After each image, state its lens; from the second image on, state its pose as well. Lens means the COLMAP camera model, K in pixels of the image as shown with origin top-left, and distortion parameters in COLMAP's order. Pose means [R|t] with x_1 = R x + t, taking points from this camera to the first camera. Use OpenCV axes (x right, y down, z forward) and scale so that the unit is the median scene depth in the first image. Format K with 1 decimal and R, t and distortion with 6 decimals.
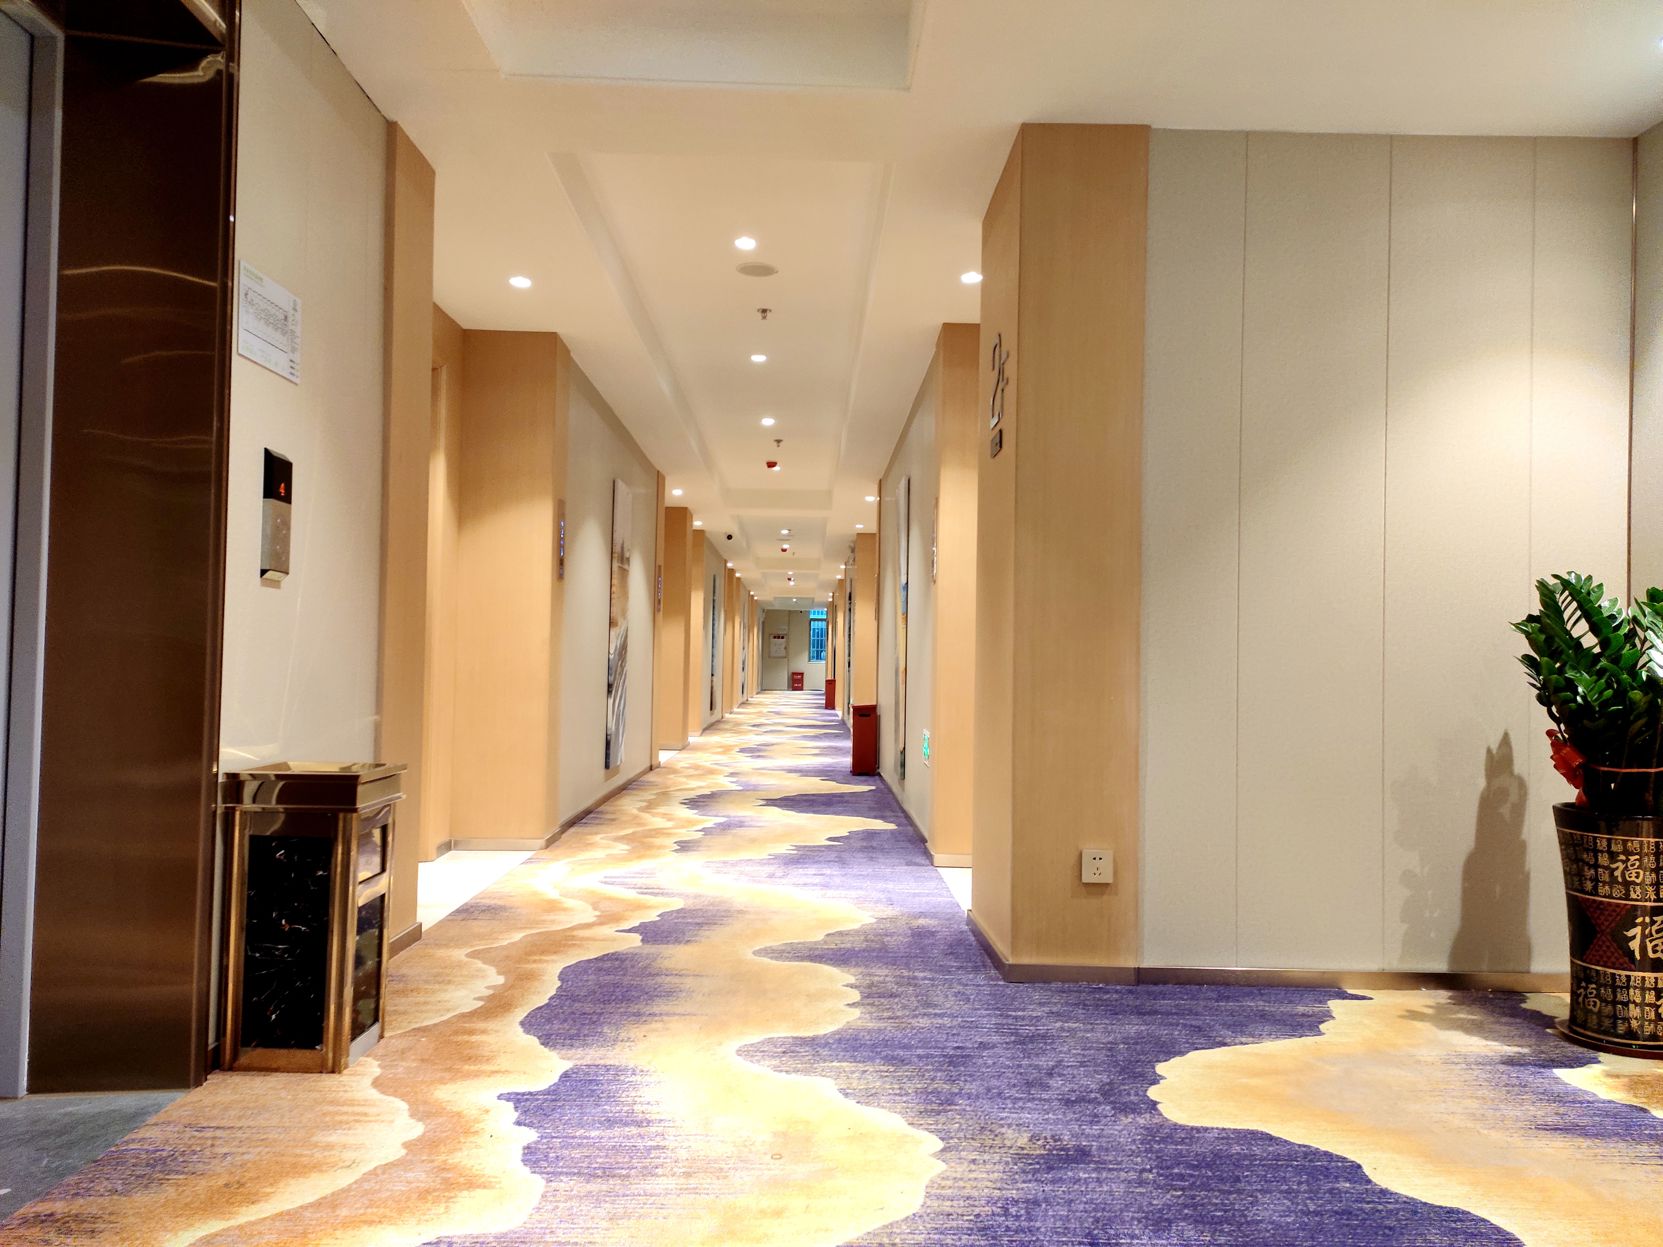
lens RADIAL K [[1222.9, 0, 831.5], [0, 1222.9, 623.5], [0, 0, 1]] dist [0.066713, -0.074968]
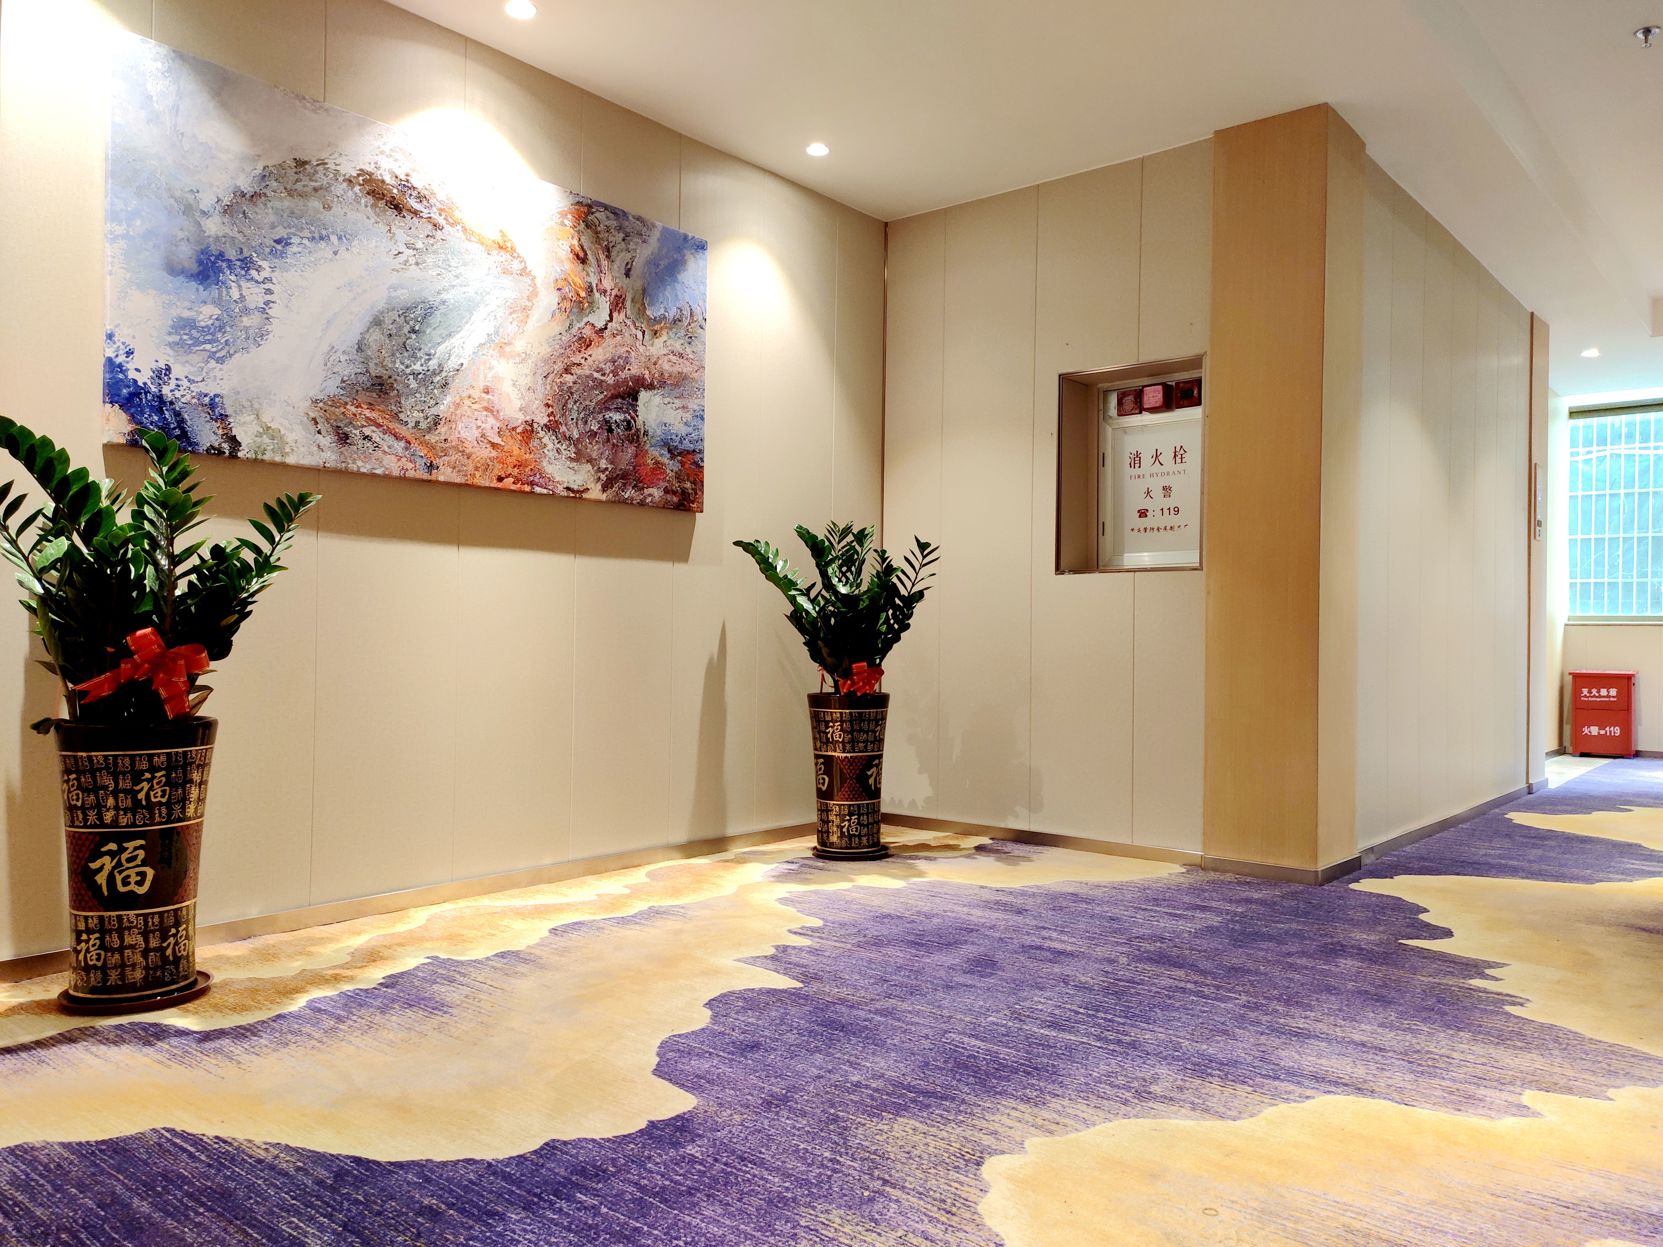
lens RADIAL K [[1222.9, 0, 831.5], [0, 1222.9, 623.5], [0, 0, 1]] dist [0.066713, -0.074968]
pose [[-0.751229, -0.003170, 0.660034, -0.272654], [-0.030234, 0.999104, -0.029614, 0.095834], [-0.659349, -0.042202, -0.750652, 1.335678]]
